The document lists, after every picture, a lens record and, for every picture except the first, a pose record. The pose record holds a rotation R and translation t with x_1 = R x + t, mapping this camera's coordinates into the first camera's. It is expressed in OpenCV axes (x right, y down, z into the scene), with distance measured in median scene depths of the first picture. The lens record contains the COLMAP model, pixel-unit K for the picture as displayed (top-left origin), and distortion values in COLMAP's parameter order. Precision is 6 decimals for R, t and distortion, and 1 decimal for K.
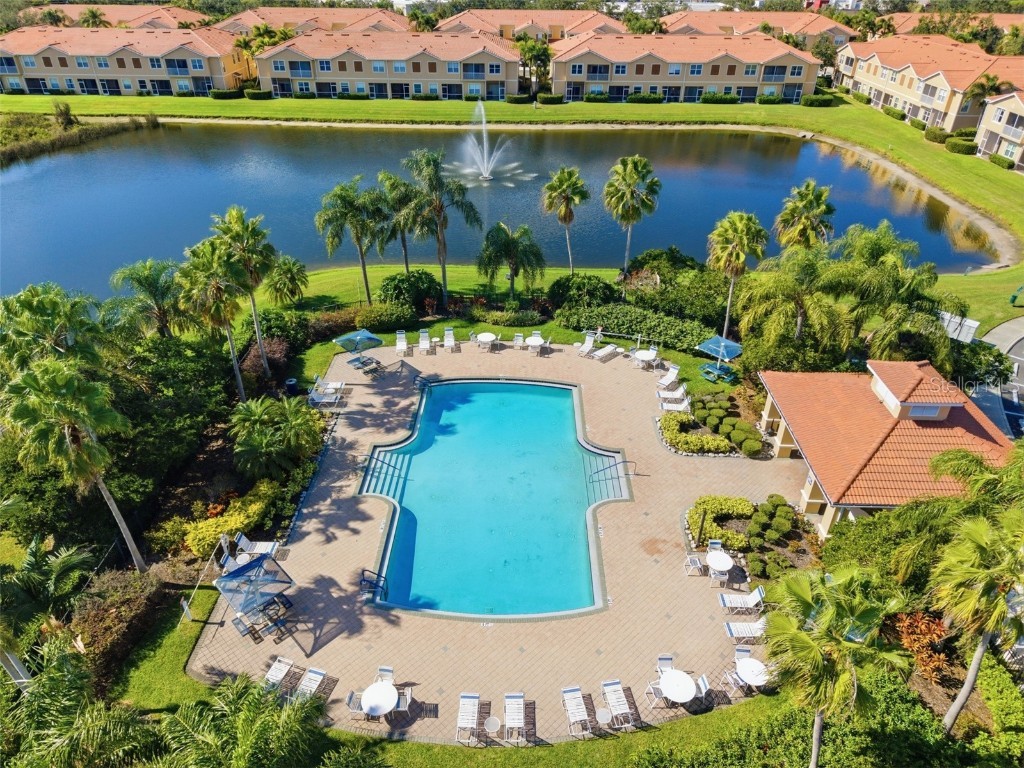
lens RADIAL K [[683.7, 0, 505.7], [0, 683.7, 384.7], [0, 0, 1]] dist [0.010663, -0.007476]
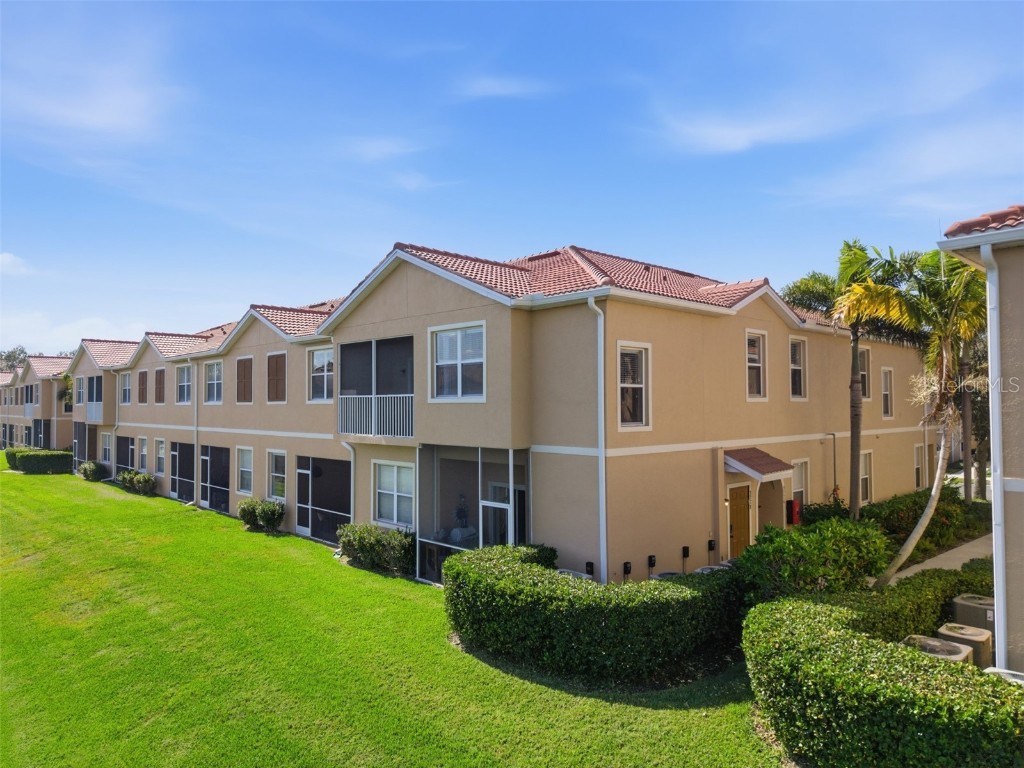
lens RADIAL K [[683.7, 0, 505.7], [0, 683.7, 384.7], [0, 0, 1]] dist [0.010663, -0.007476]
pose [[0.701091, -0.029918, -0.712444, -0.931807], [-0.376411, 0.833048, -0.405395, -1.106035], [0.605629, 0.552391, 0.572781, 2.495668]]
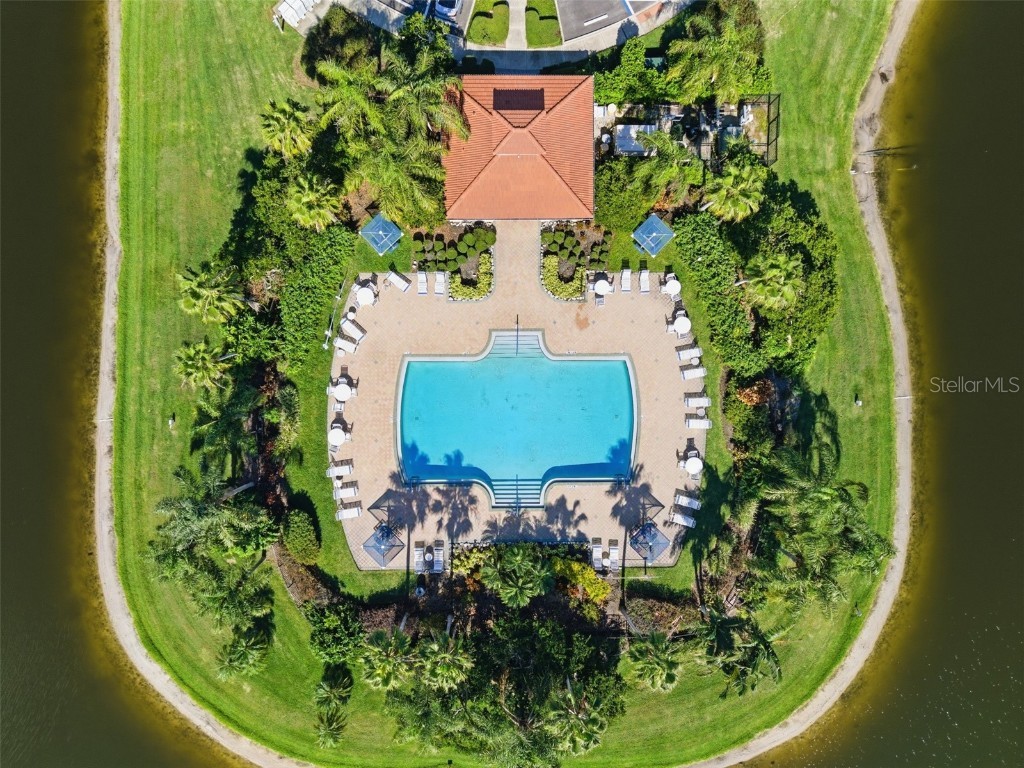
lens RADIAL K [[683.7, 0, 505.7], [0, 683.7, 384.7], [0, 0, 1]] dist [0.010663, -0.007476]
pose [[-0.034651, -0.999398, -0.001783, 0.048017], [0.519178, -0.019525, 0.854443, -0.860027], [-0.853963, 0.028682, 0.519542, 0.198078]]
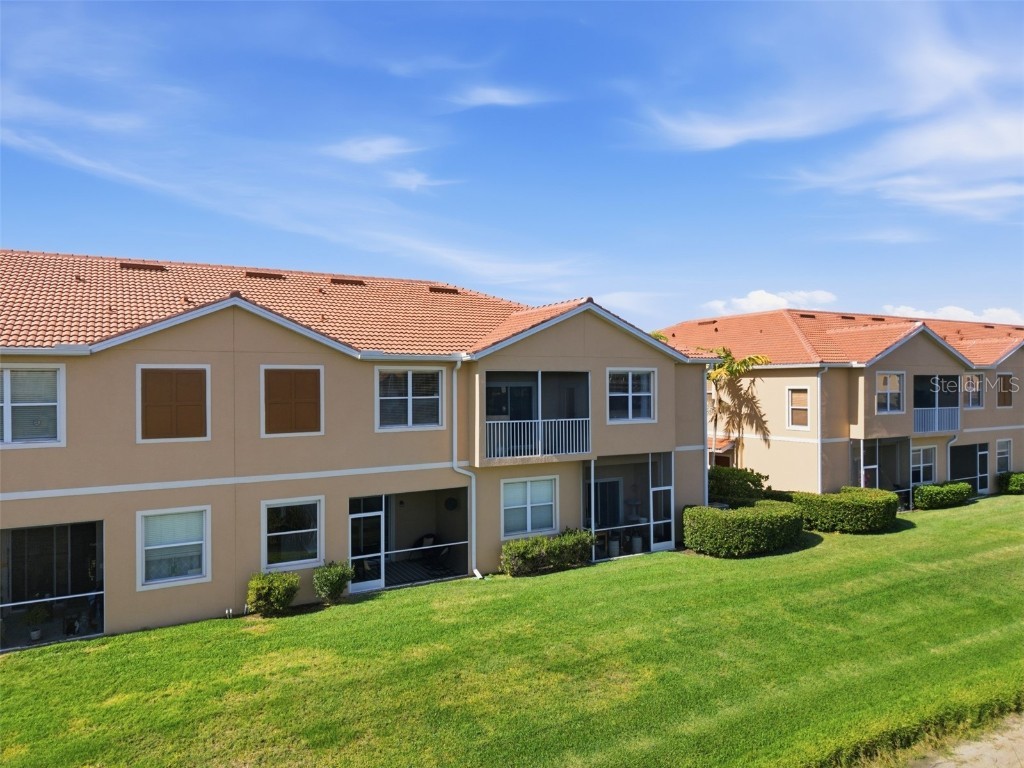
lens RADIAL K [[684.4, 0, 509.8], [0, 684.4, 382.6], [0, 0, 1]] dist [0.011215, -0.006193]
pose [[0.860274, -0.010515, 0.509724, -1.544008], [0.284607, 0.839410, -0.463022, -1.049554], [-0.422999, 0.543397, 0.725115, 2.343299]]
